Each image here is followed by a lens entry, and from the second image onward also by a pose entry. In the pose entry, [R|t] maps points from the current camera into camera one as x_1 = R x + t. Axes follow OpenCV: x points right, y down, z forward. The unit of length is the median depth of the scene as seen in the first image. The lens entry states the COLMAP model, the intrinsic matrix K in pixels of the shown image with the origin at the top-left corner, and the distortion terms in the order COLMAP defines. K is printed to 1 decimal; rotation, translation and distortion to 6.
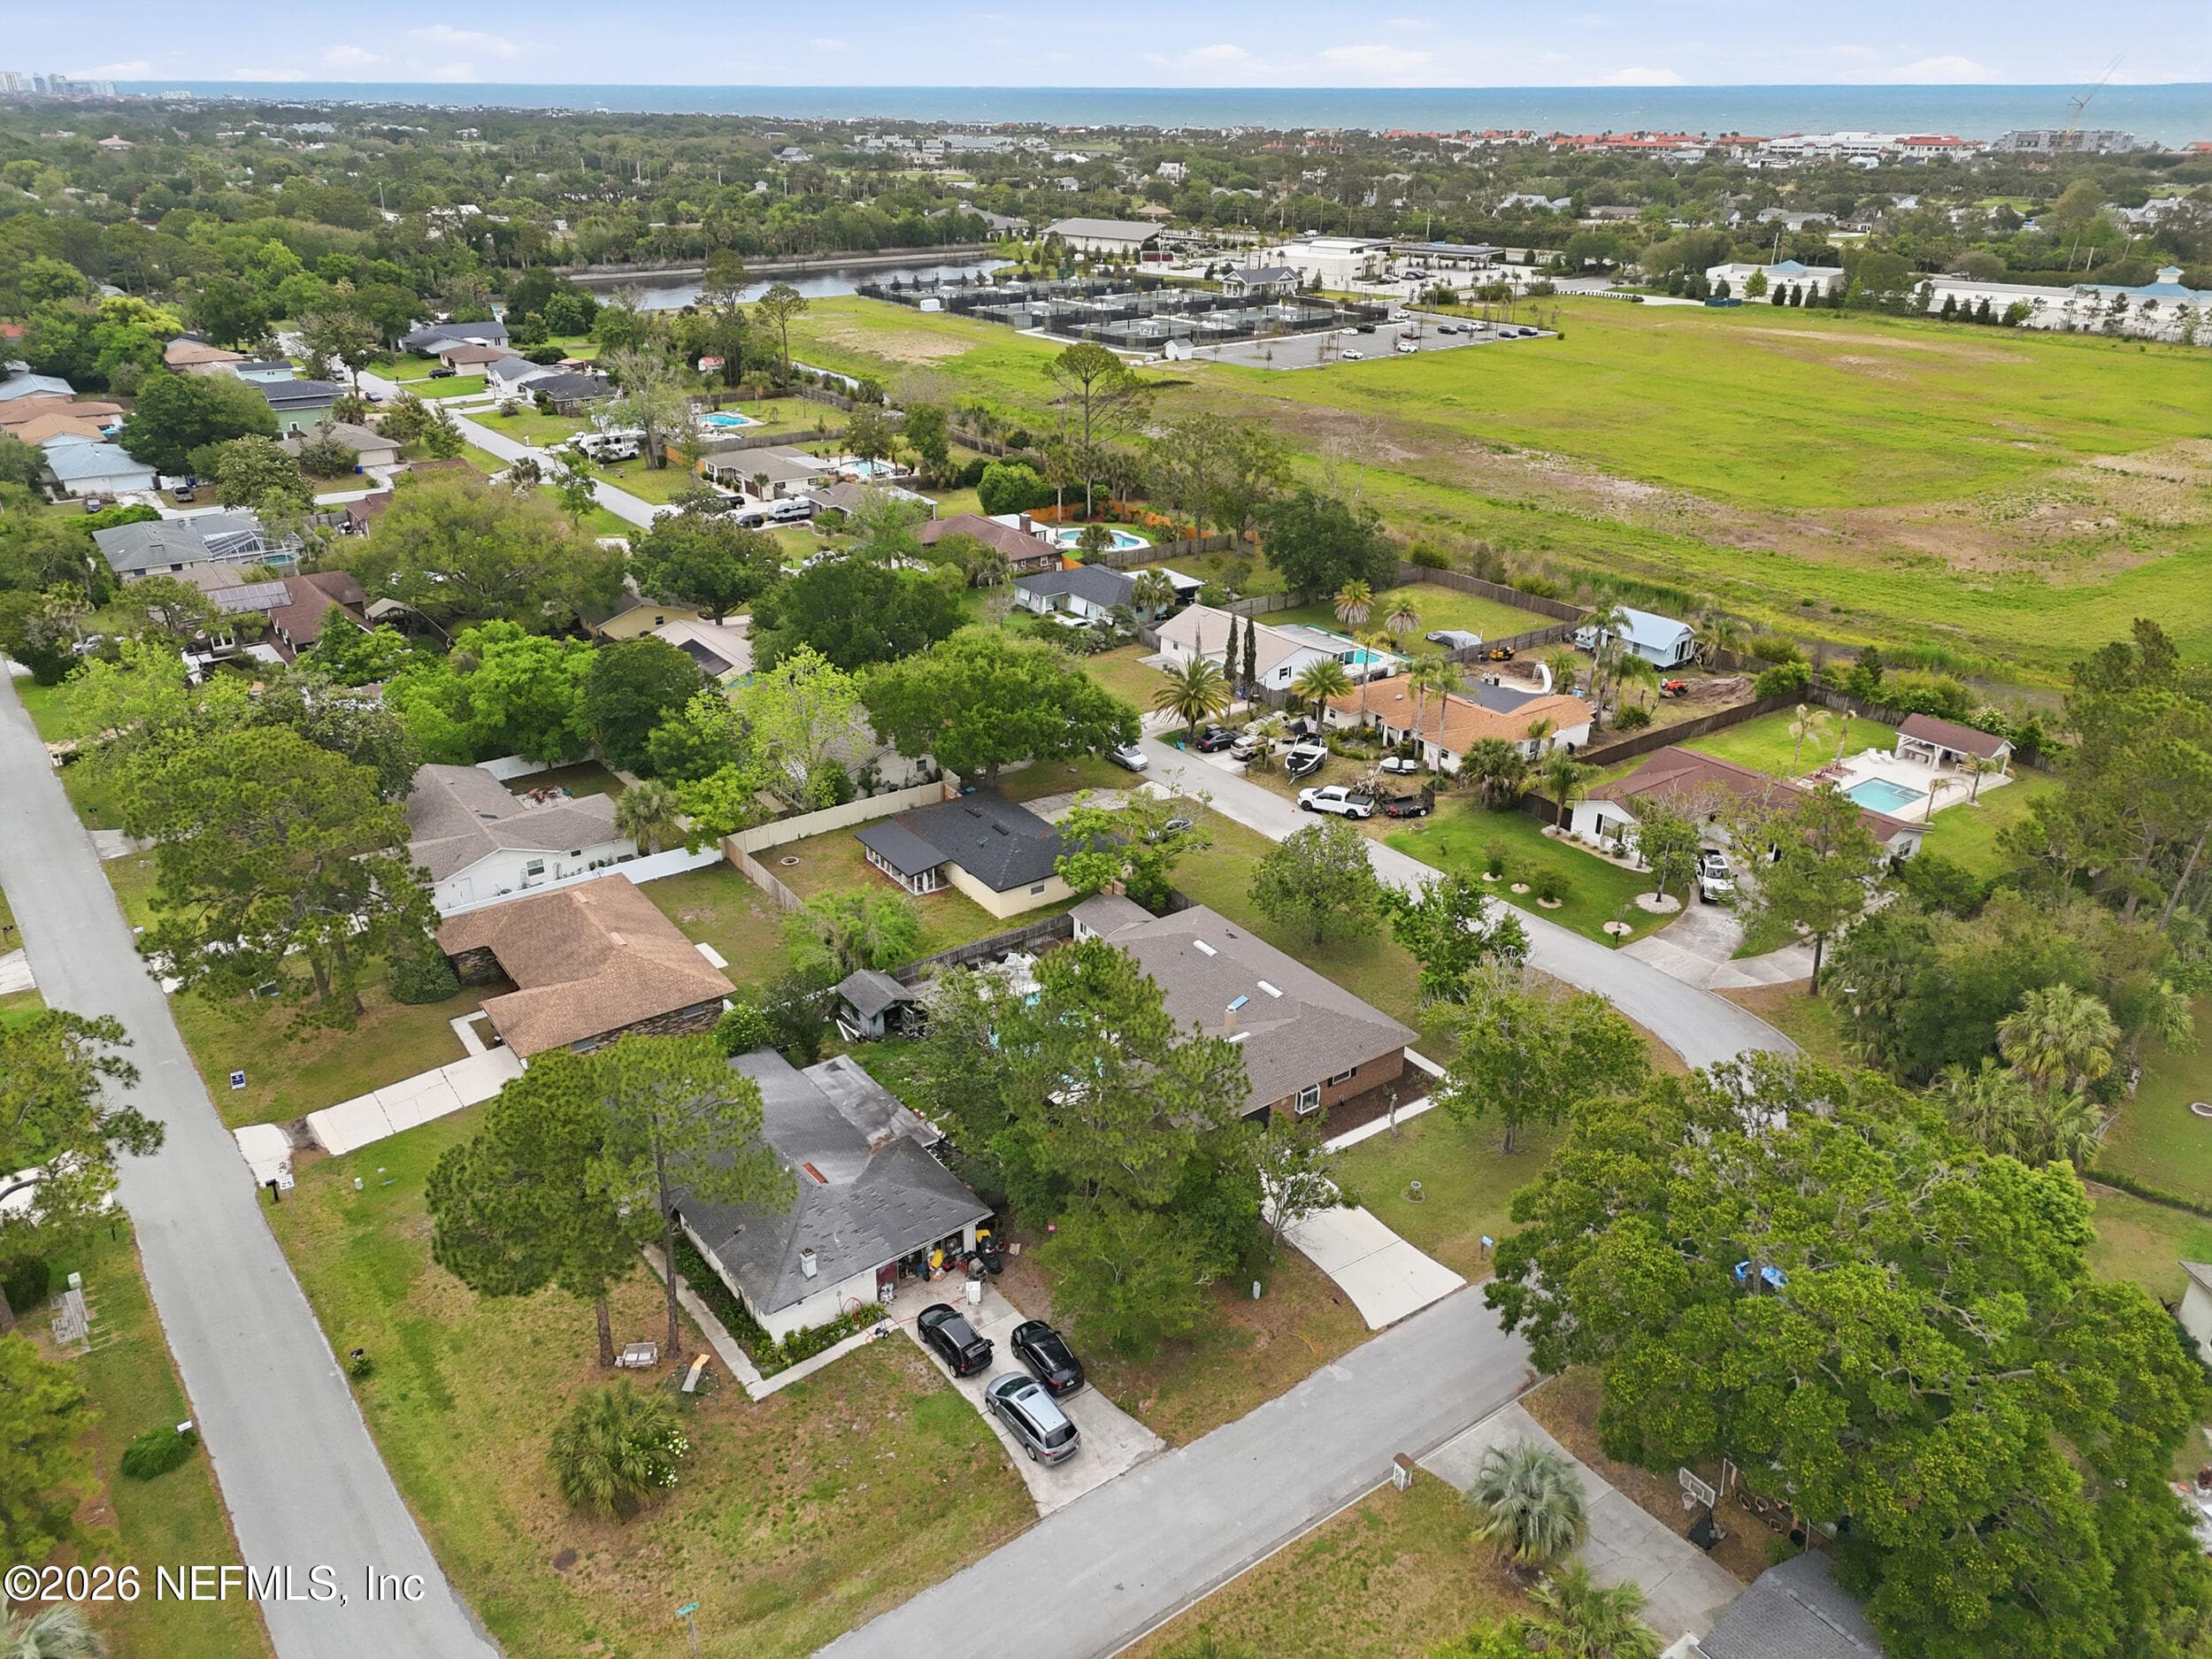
lens RADIAL K [[1611.3, 0, 1101.8], [0, 1611.3, 822.9], [0, 0, 1]] dist [0.056764, -0.048127]
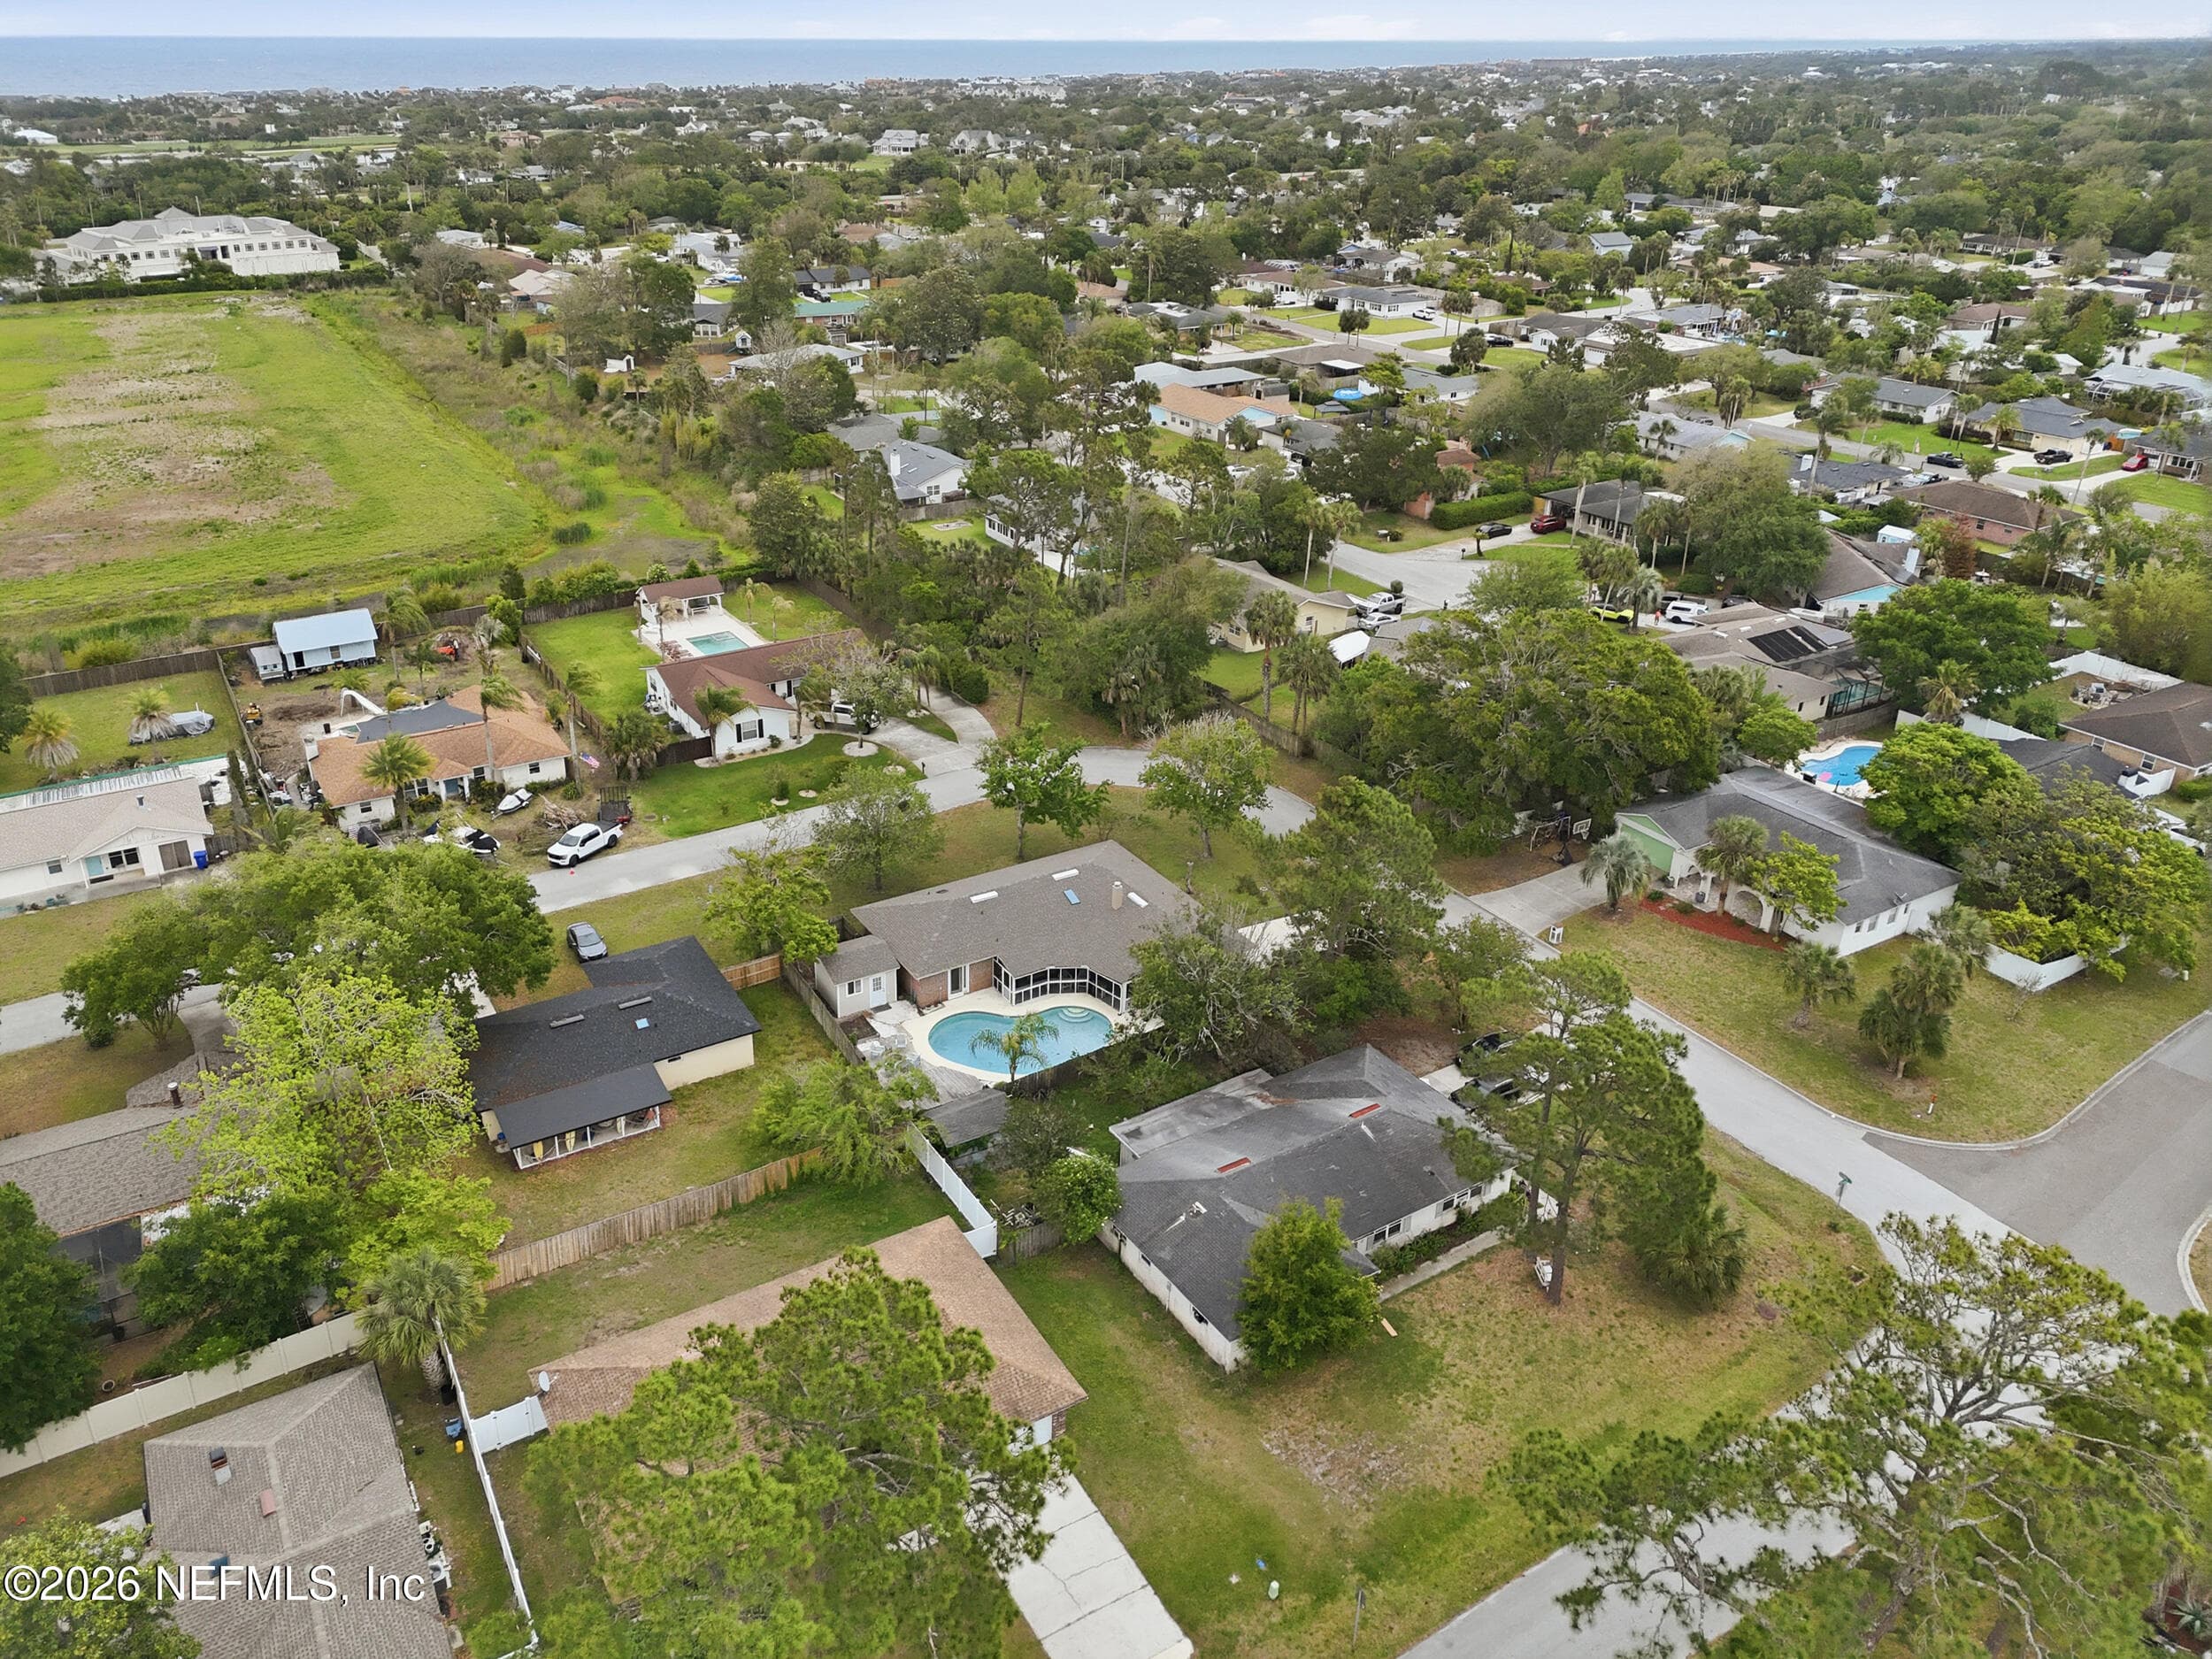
lens RADIAL K [[1622.4, 0, 1070.6], [0, 1622.4, 754.7], [0, 0, 1]] dist [0.052453, -0.090182]
pose [[0.086981, -0.398653, 0.912968, -0.594421], [0.406831, 0.850753, 0.332727, -0.227799], [-0.909353, 0.342483, 0.236184, 0.472594]]
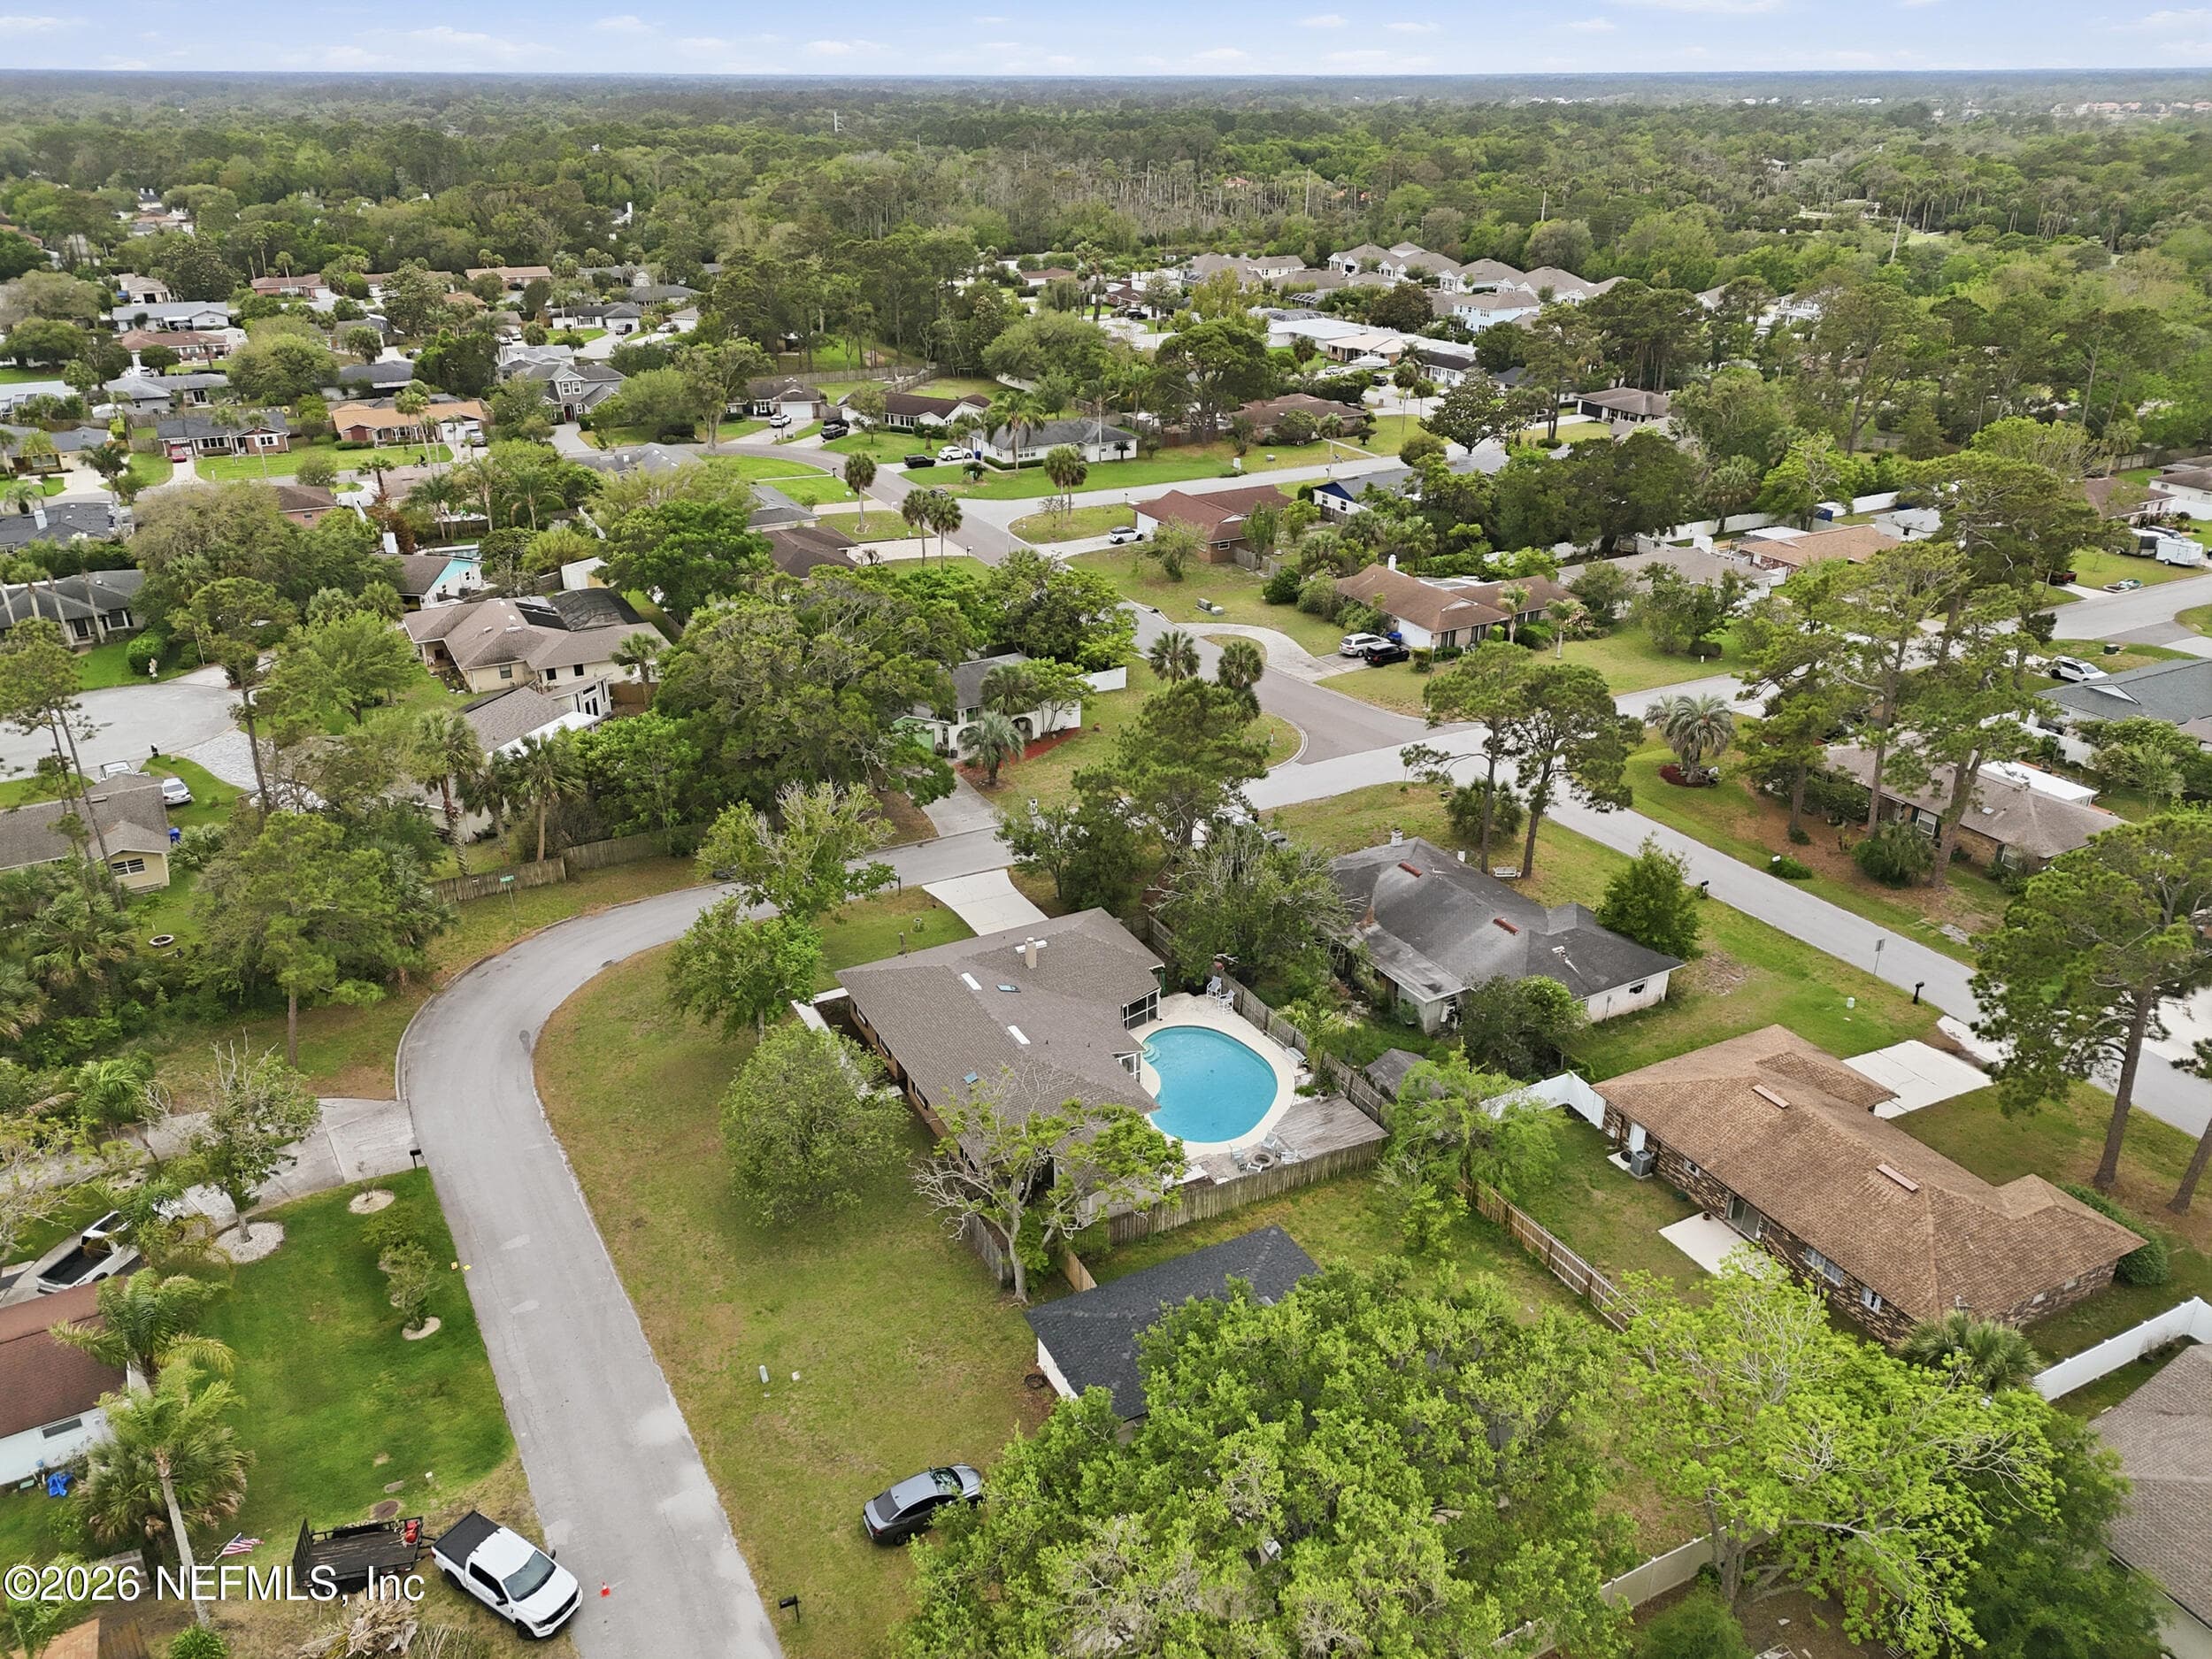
lens RADIAL K [[1592.9, 0, 1108.2], [0, 1592.9, 856.7], [0, 0, 1]] dist [0.059155, -0.048065]
pose [[-0.990782, -0.056898, 0.122940, -0.053360], [0.057274, 0.646483, 0.760776, -0.419006], [-0.122765, 0.760804, -0.637264, 1.014566]]
